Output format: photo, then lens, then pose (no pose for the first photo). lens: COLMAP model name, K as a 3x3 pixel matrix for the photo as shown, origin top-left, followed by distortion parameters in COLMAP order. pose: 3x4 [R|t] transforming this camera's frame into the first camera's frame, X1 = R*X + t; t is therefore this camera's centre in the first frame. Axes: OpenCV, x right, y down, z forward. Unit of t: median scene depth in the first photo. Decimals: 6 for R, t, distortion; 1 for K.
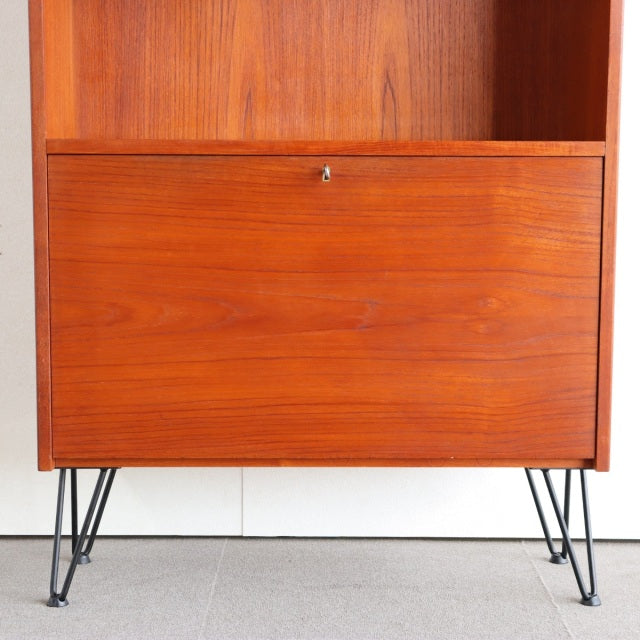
lens RADIAL K [[1382.9, 0, 317.4], [0, 1382.9, 321.9], [0, 0, 1]] dist [0.059162, 0.000000]
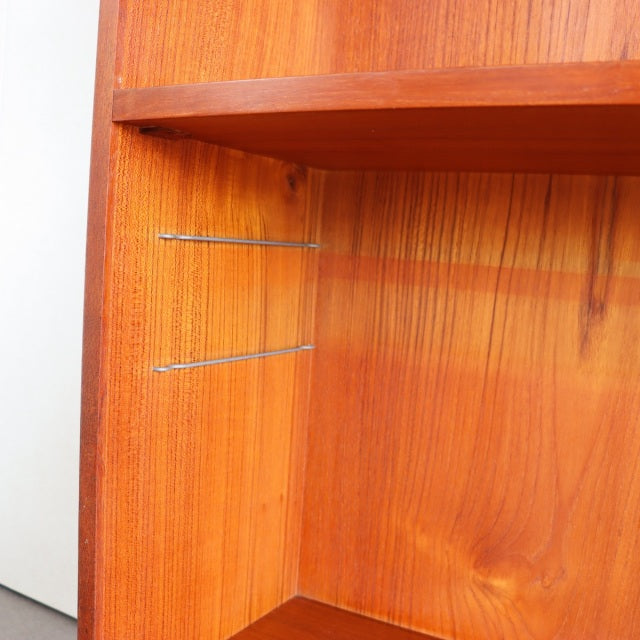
lens RADIAL K [[780.3, 0, 320.6], [0, 780.3, 325.1], [0, 0, 1]] dist [-0.140291, 0.000000]
pose [[0.857056, 0.098631, -0.505694, 0.005055], [-0.115970, 0.993249, -0.002825, -0.057671], [0.502001, 0.061066, 0.862708, 0.791289]]
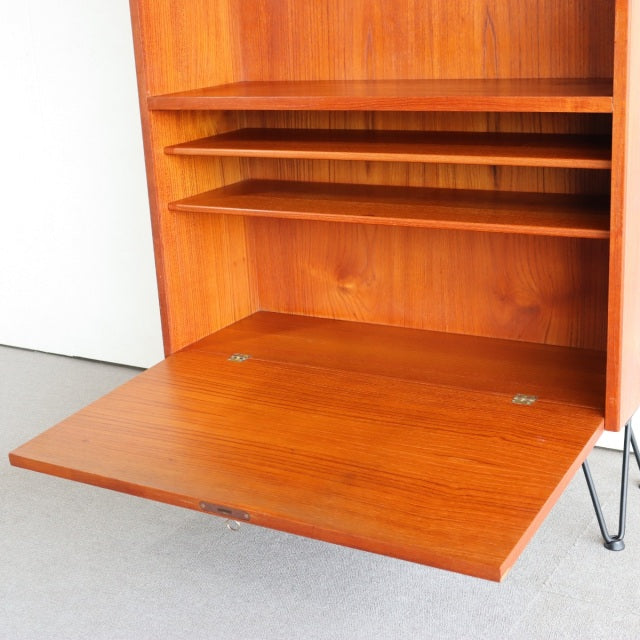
lens RADIAL K [[1059.5, 0, 320.8], [0, 1059.5, 318.1], [0, 0, 1]] dist [-0.034010, 0.000000]
pose [[0.852056, 0.102607, -0.513295, 0.410001], [-0.000296, 0.980694, 0.195547, -0.119912], [0.523450, -0.166466, 0.835637, 0.273457]]
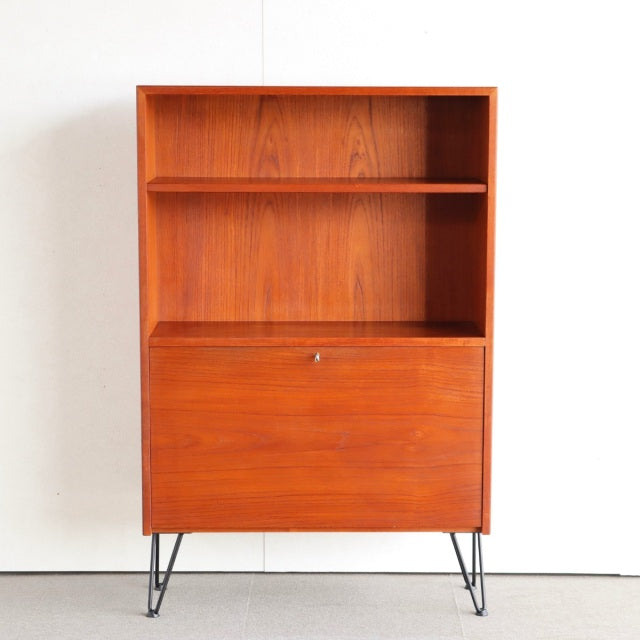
lens RADIAL K [[1699.6, 0, 331.2], [0, 1699.6, 351.3], [0, 0, 1]] dist [0.075413, 0.000000]
pose [[0.999998, -0.002106, 0.000540, 0.021661], [0.002082, 0.999123, 0.041810, -0.194731], [-0.000627, -0.041809, 0.999125, -1.008580]]
